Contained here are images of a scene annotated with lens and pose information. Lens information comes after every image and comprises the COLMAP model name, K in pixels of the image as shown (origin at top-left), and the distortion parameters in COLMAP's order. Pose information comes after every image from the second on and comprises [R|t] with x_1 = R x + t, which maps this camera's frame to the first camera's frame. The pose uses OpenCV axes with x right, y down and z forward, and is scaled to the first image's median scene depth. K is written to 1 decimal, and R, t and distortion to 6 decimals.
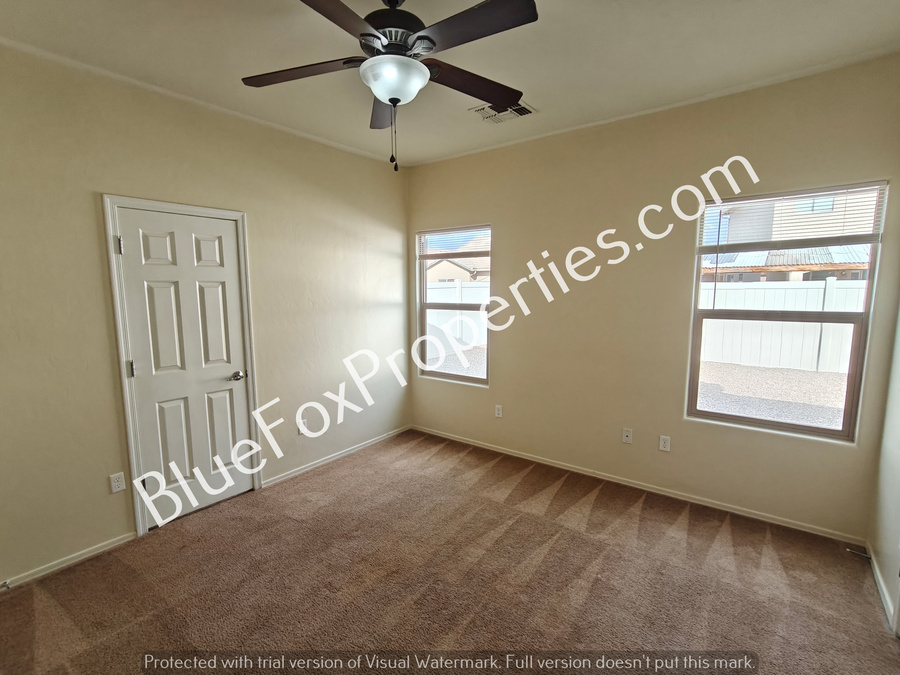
lens RADIAL K [[429.8, 0, 448.8], [0, 429.8, 342.8], [0, 0, 1]] dist [-0.000056, 0.000400]
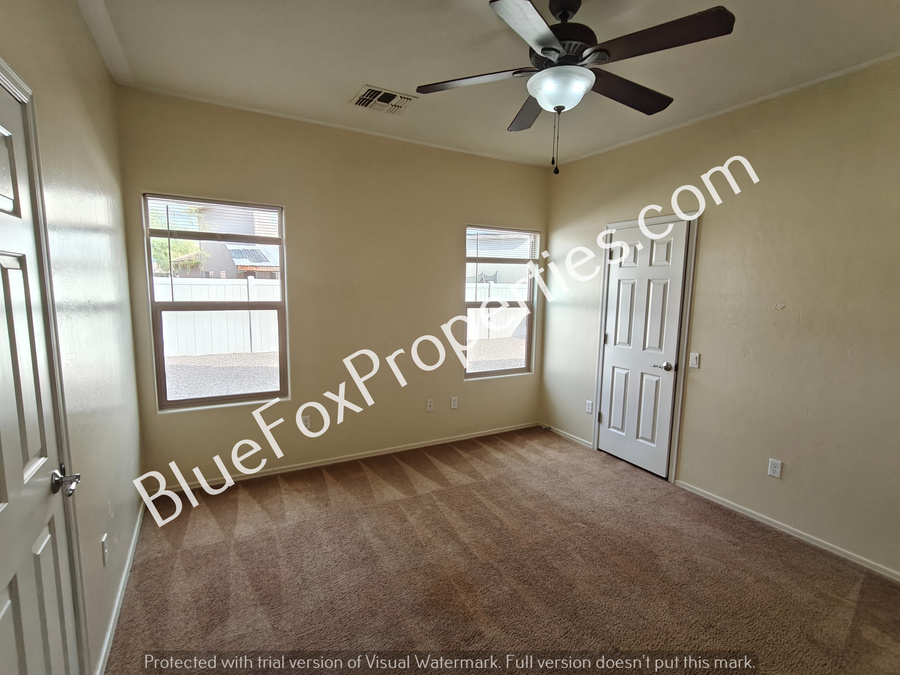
lens RADIAL K [[431.4, 0, 445.1], [0, 431.4, 341.5], [0, 0, 1]] dist [-0.016661, 0.009404]
pose [[0.398510, -0.106937, 0.910908, -0.707266], [0.092053, 0.992828, 0.076282, -0.059769], [-0.912533, 0.053452, 0.405496, 0.472155]]
